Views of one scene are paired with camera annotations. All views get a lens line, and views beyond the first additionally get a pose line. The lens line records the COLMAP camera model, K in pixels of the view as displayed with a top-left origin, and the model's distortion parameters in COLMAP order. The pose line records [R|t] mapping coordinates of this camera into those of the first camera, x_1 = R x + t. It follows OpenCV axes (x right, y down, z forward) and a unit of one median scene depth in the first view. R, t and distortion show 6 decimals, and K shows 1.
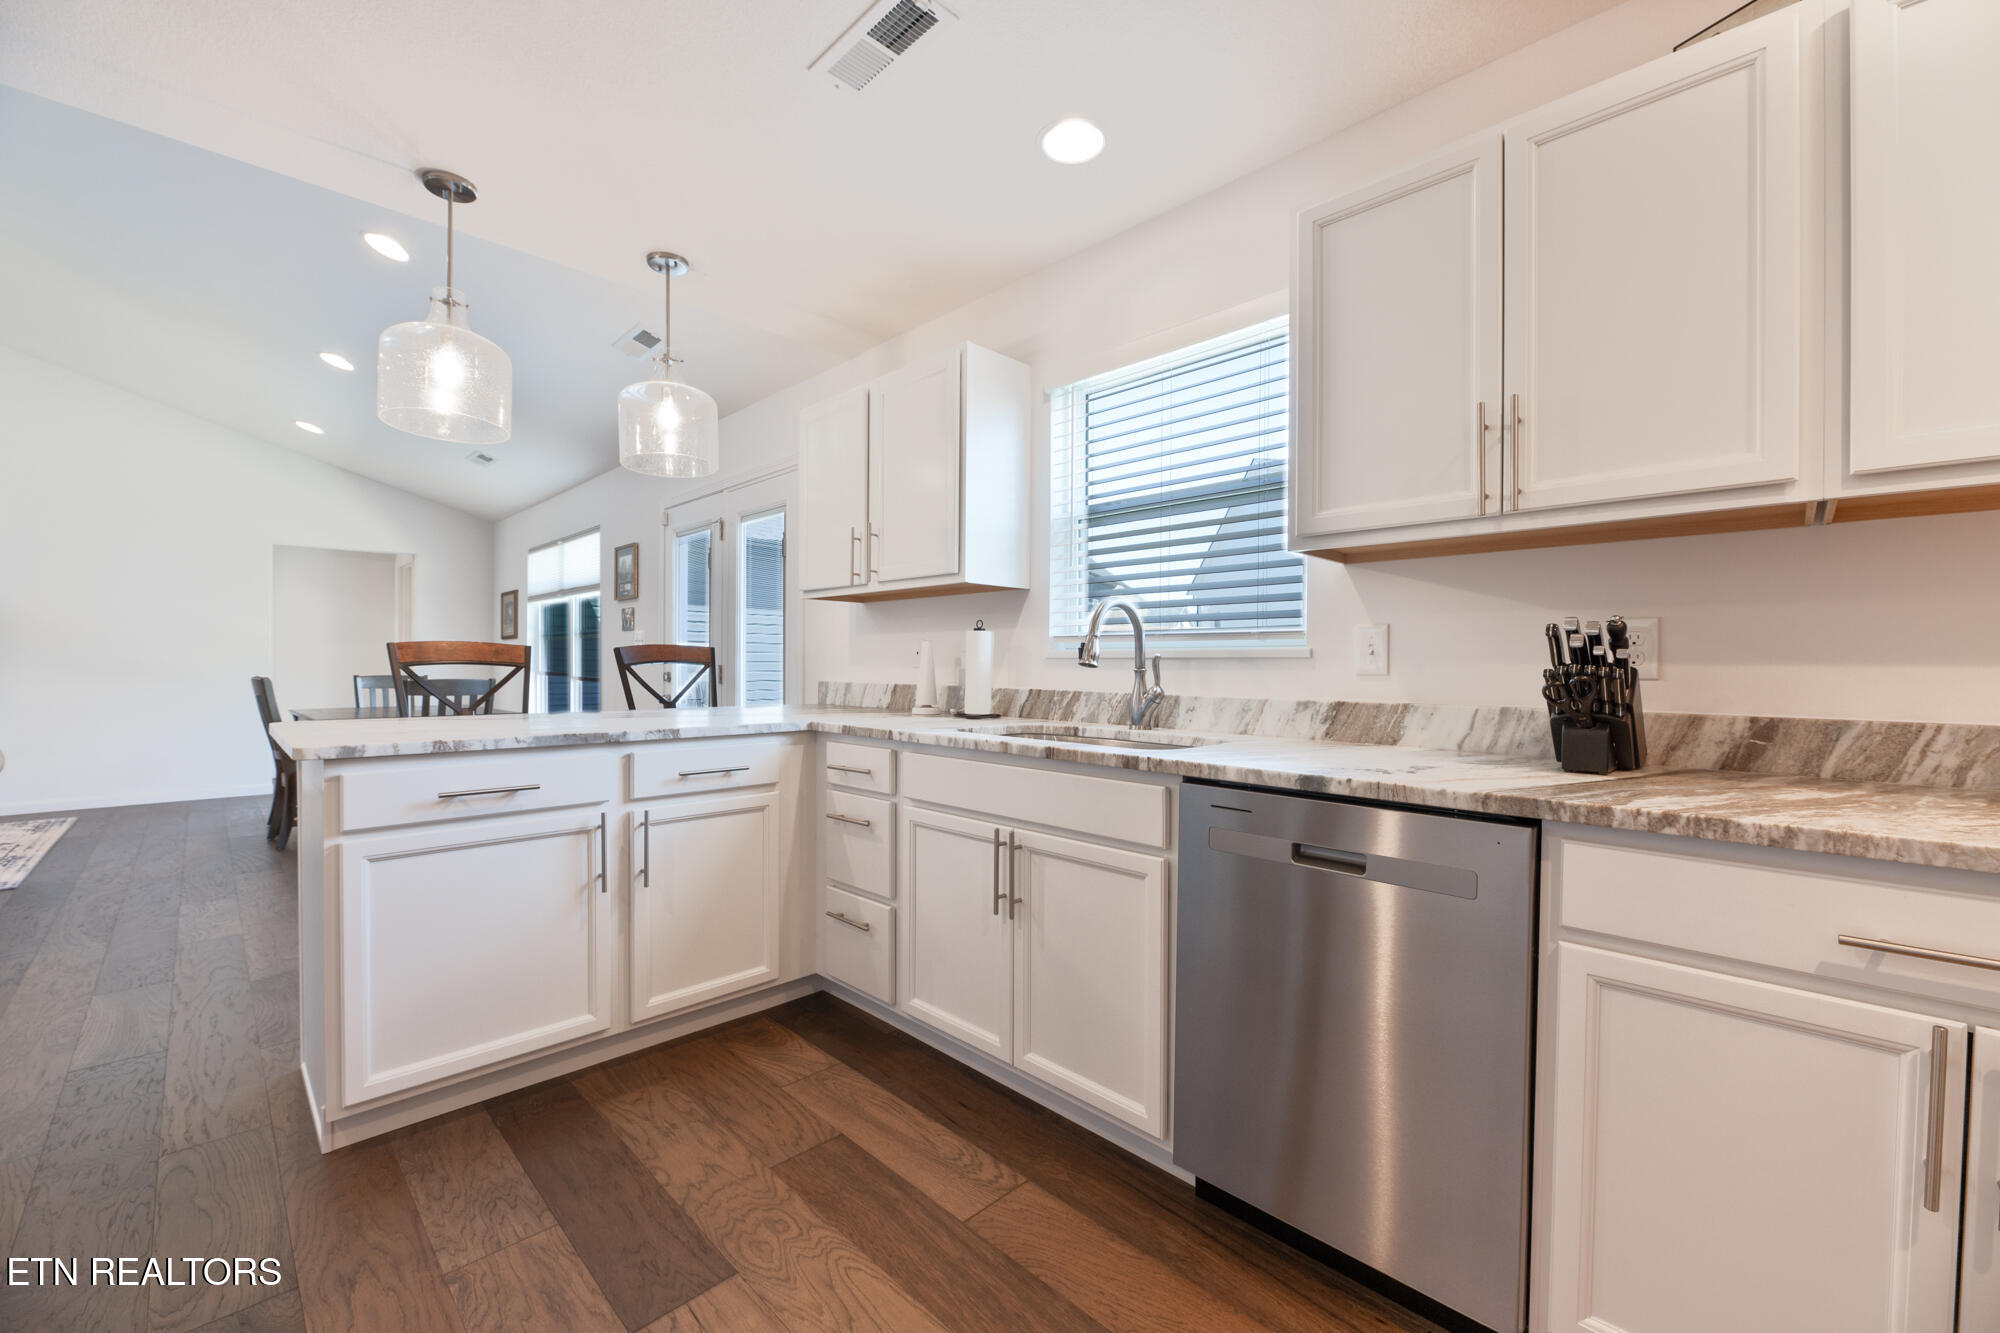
lens RADIAL K [[800.0, 0, 1000.0], [0, 800.0, 666.5], [0, 0, 1]] dist [-0.000443, -0.000221]
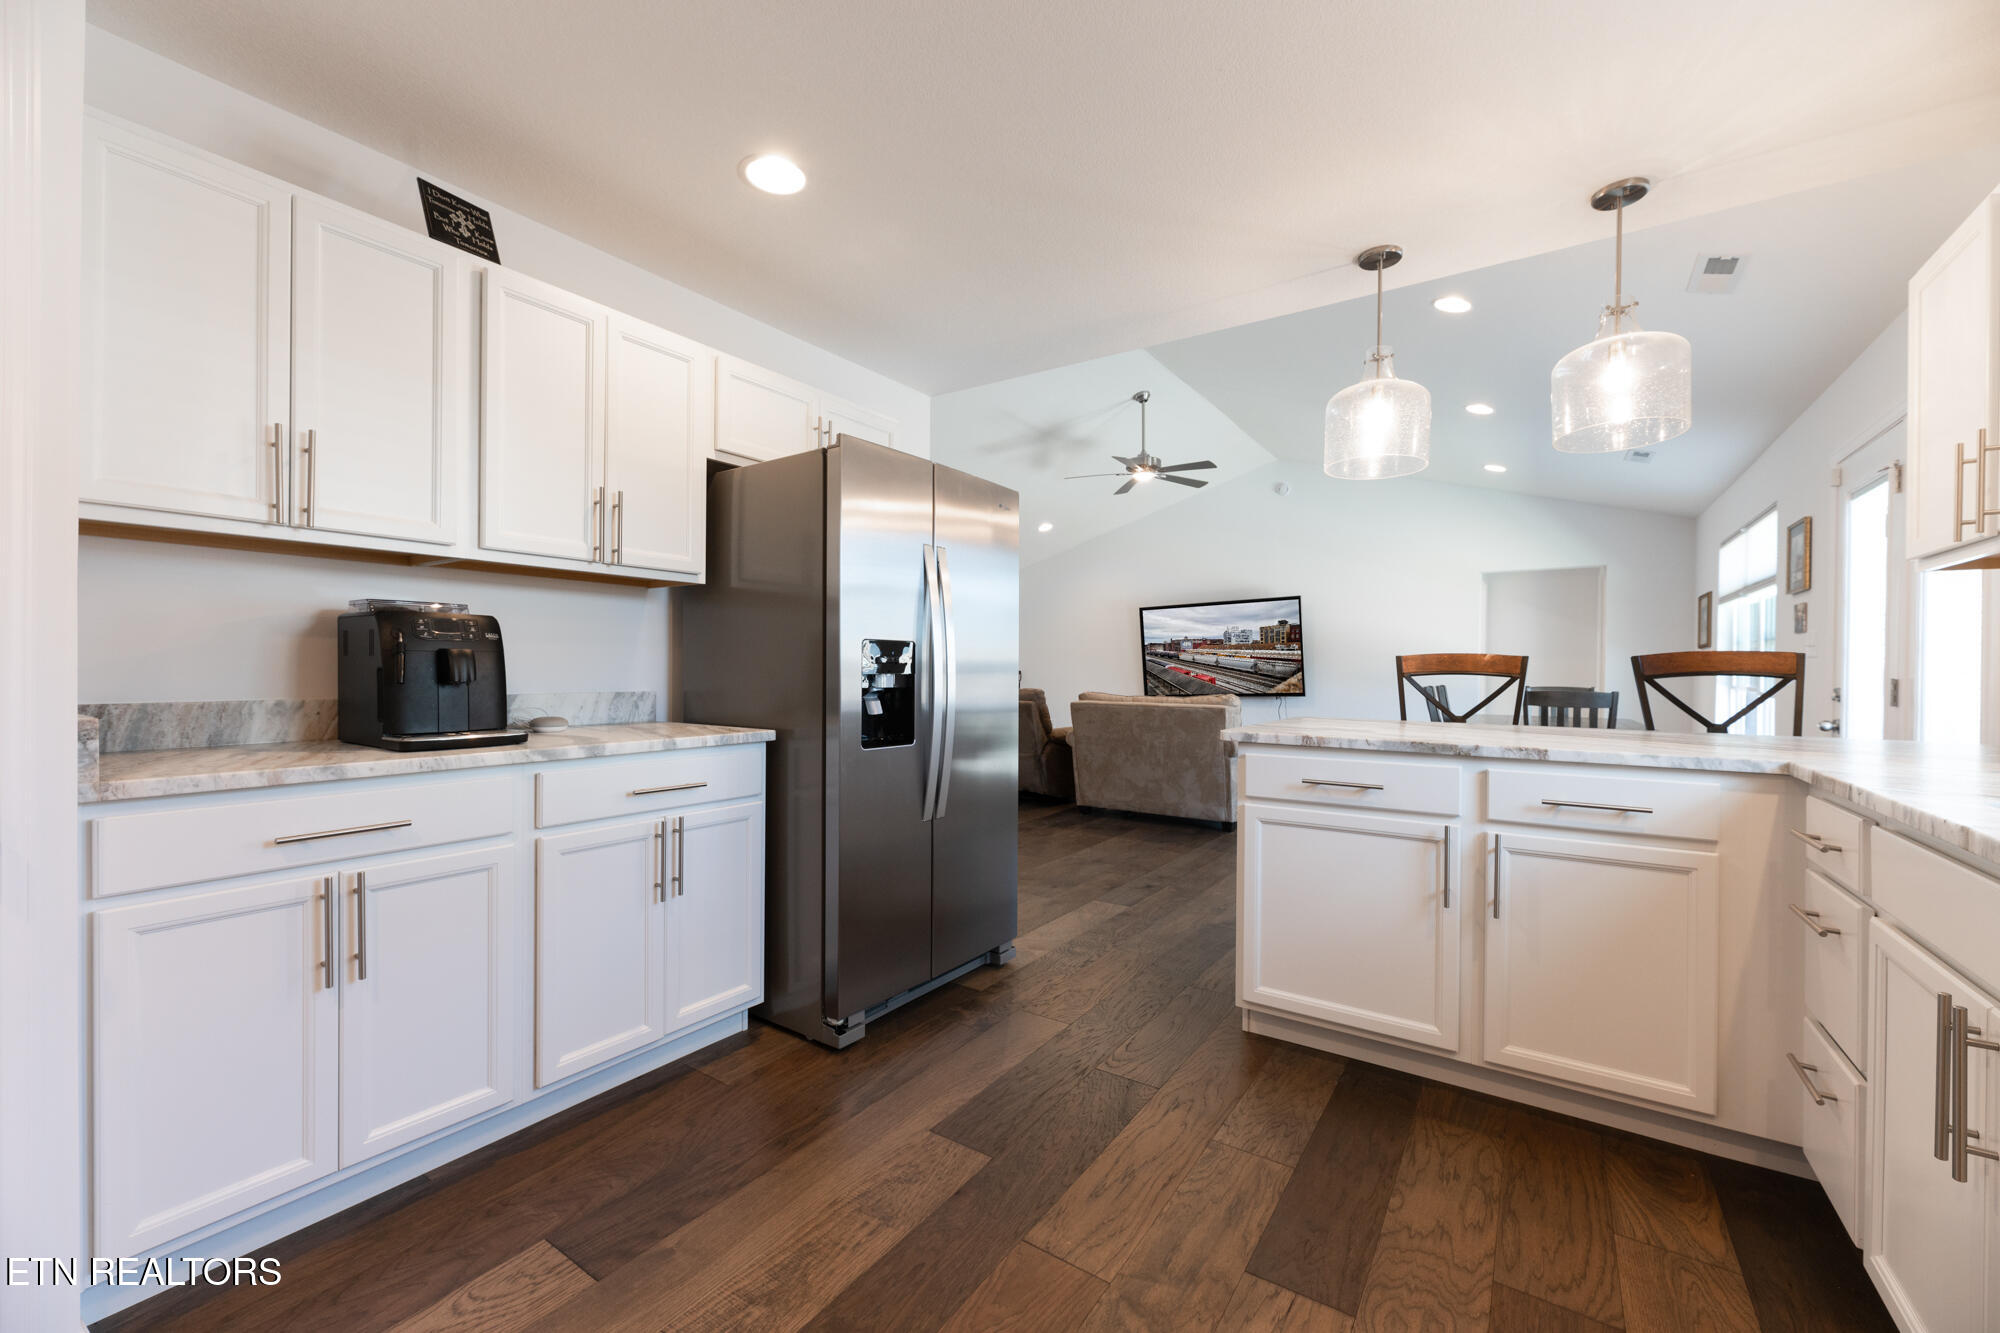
lens RADIAL K [[800.0, 0, 1000.0], [0, 800.0, 666.5], [0, 0, 1]] dist [-0.000443, -0.000221]
pose [[0.186912, -0.006538, -0.982355, 0.364030], [-0.009669, 0.999917, -0.008495, 0.001823], [0.982329, 0.011086, 0.186833, 0.280500]]
